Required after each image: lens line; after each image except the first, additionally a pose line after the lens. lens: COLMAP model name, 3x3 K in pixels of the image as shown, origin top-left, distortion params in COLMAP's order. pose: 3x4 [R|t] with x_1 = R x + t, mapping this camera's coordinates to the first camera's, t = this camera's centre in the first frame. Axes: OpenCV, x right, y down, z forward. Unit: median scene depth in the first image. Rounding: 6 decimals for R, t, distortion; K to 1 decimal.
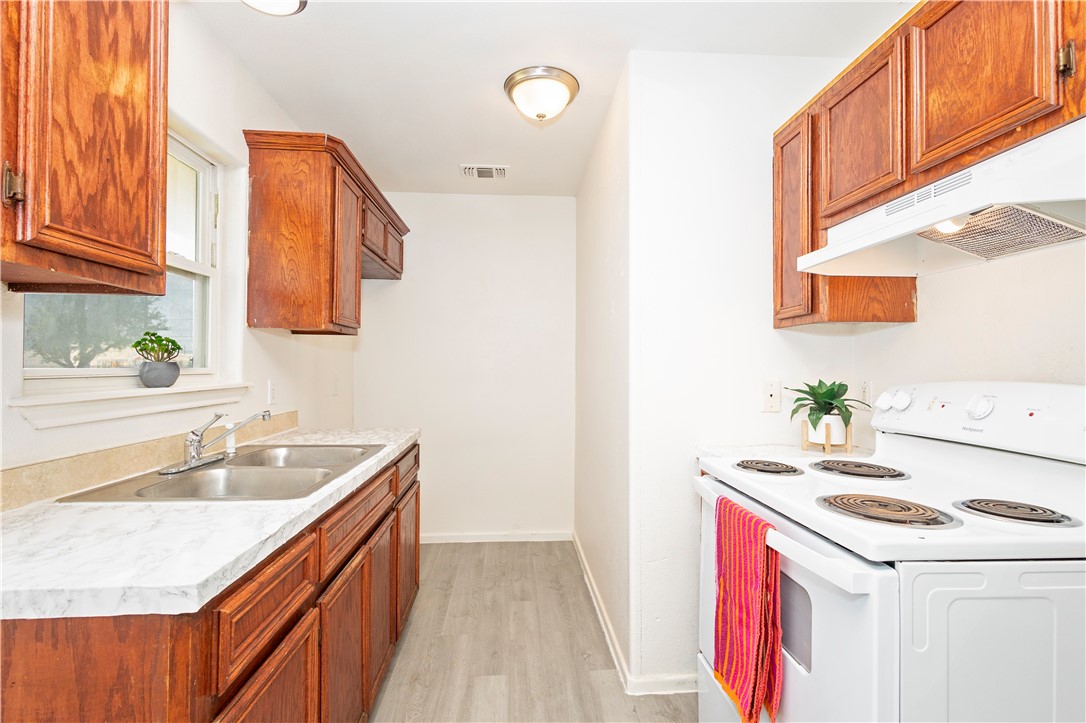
lens RADIAL K [[494.9, 0, 544.6], [0, 494.9, 362.3], [0, 0, 1]] dist [0.008333, -0.001971]
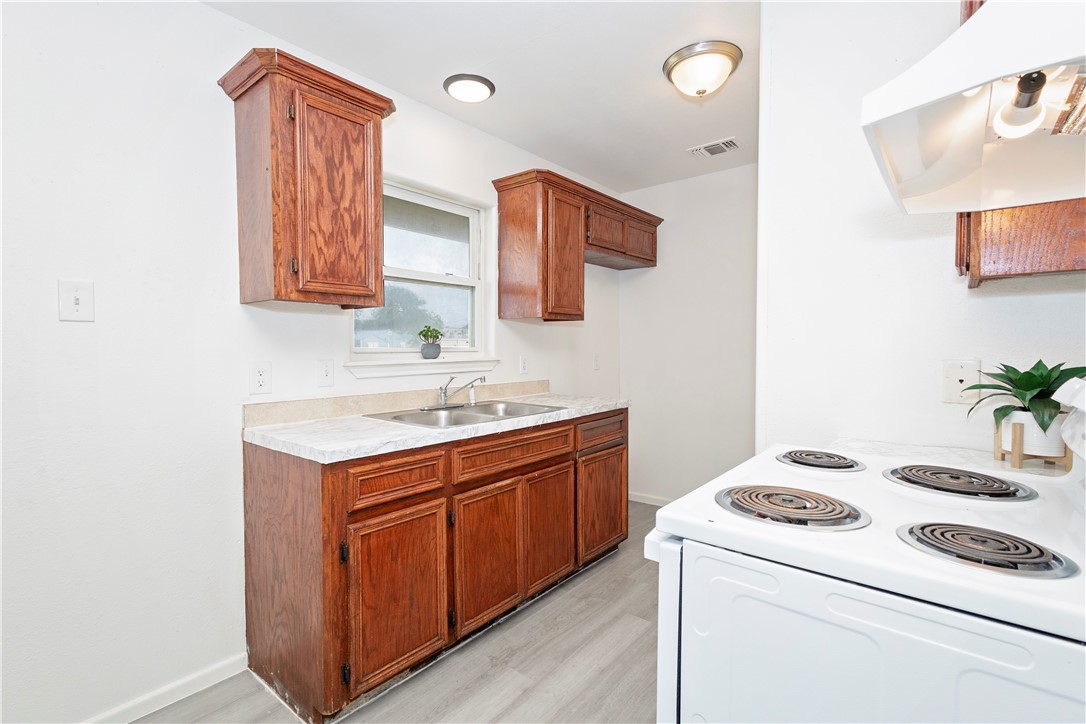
lens RADIAL K [[494.9, 0, 546.3], [0, 494.9, 362.3], [0, 0, 1]] dist [0.008333, -0.001971]
pose [[0.733493, 0.015504, -0.679520, 0.706392], [0.011720, 0.999303, 0.035451, 0.008260], [0.679596, -0.033967, 0.732800, 0.063901]]
